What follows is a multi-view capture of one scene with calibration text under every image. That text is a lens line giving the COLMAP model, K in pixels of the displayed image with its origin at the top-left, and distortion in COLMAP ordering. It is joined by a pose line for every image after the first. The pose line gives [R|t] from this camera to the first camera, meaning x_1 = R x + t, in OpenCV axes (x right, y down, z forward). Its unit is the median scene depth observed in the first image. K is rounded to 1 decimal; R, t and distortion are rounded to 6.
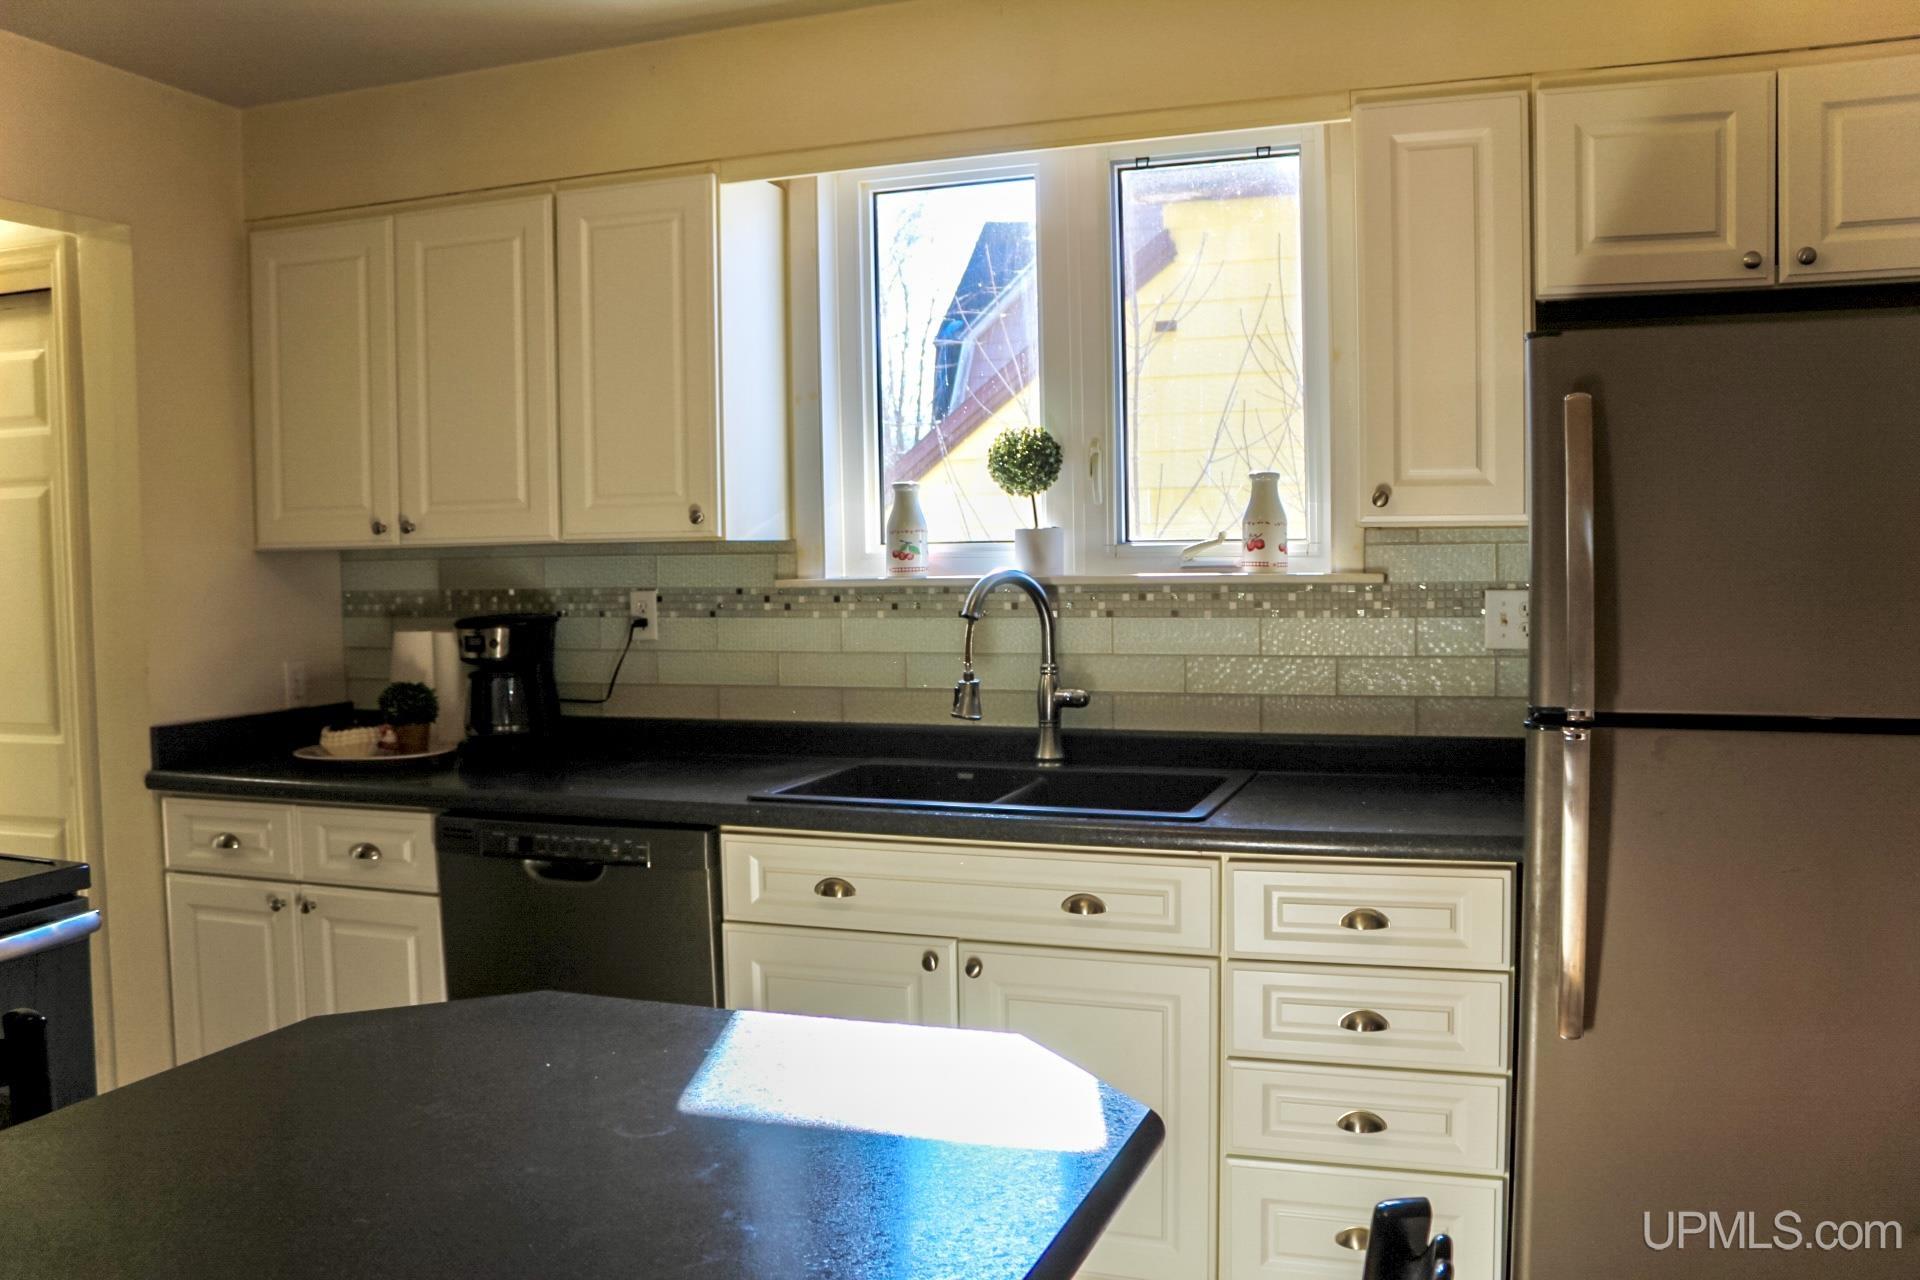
lens RADIAL K [[1594.1, 0, 947.8], [0, 1594.1, 644.0], [0, 0, 1]] dist [-0.155727, 0.124015]
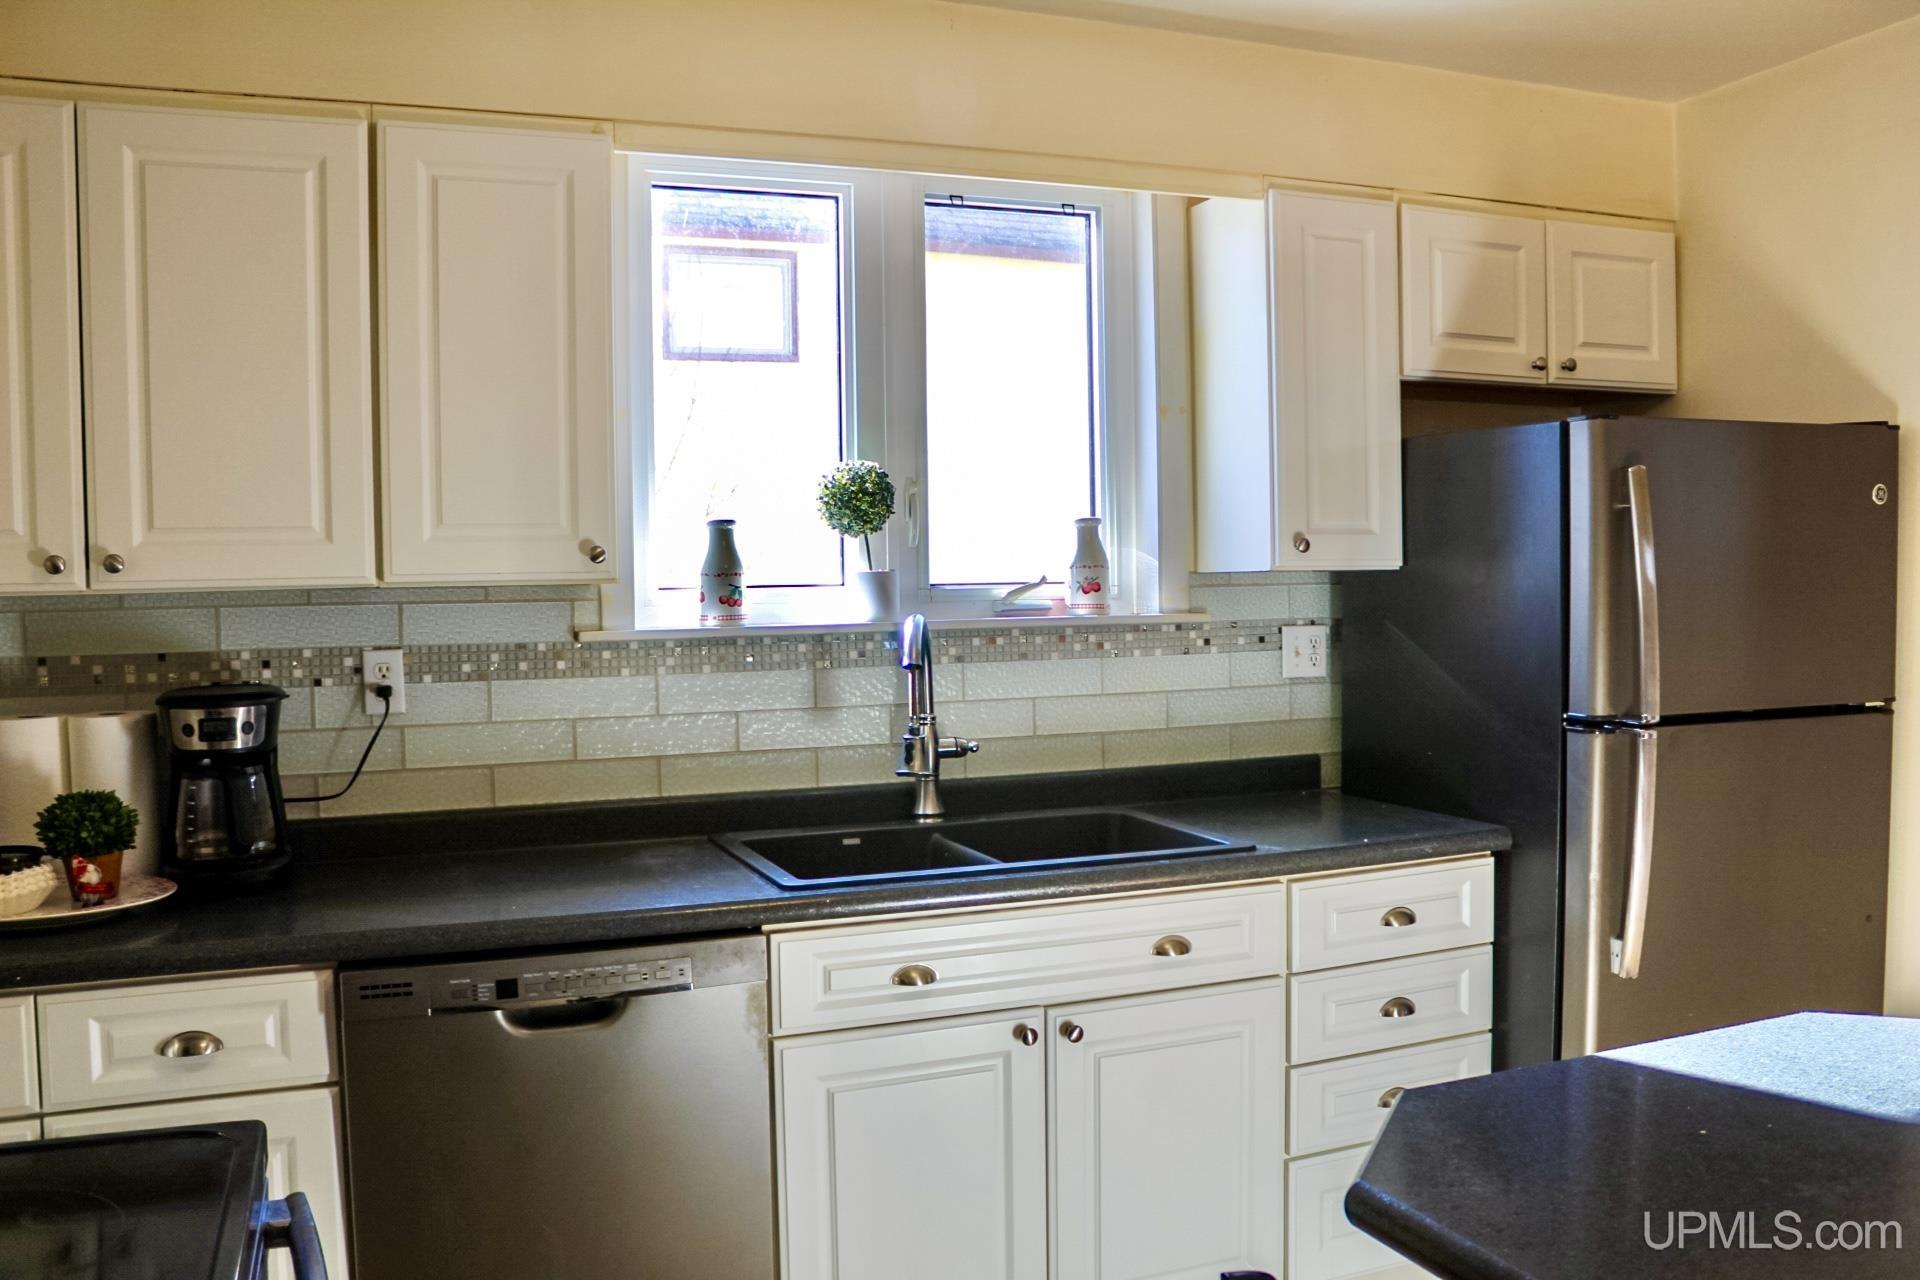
lens RADIAL K [[1594.1, 0, 1010.9], [0, 1594.1, 644.3], [0, 0, 1]] dist [-0.155727, 0.124015]
pose [[0.740760, -0.025176, 0.671298, -0.540797], [0.044650, 0.998933, -0.011807, -0.015578], [-0.670284, 0.038719, 0.741094, 0.263529]]
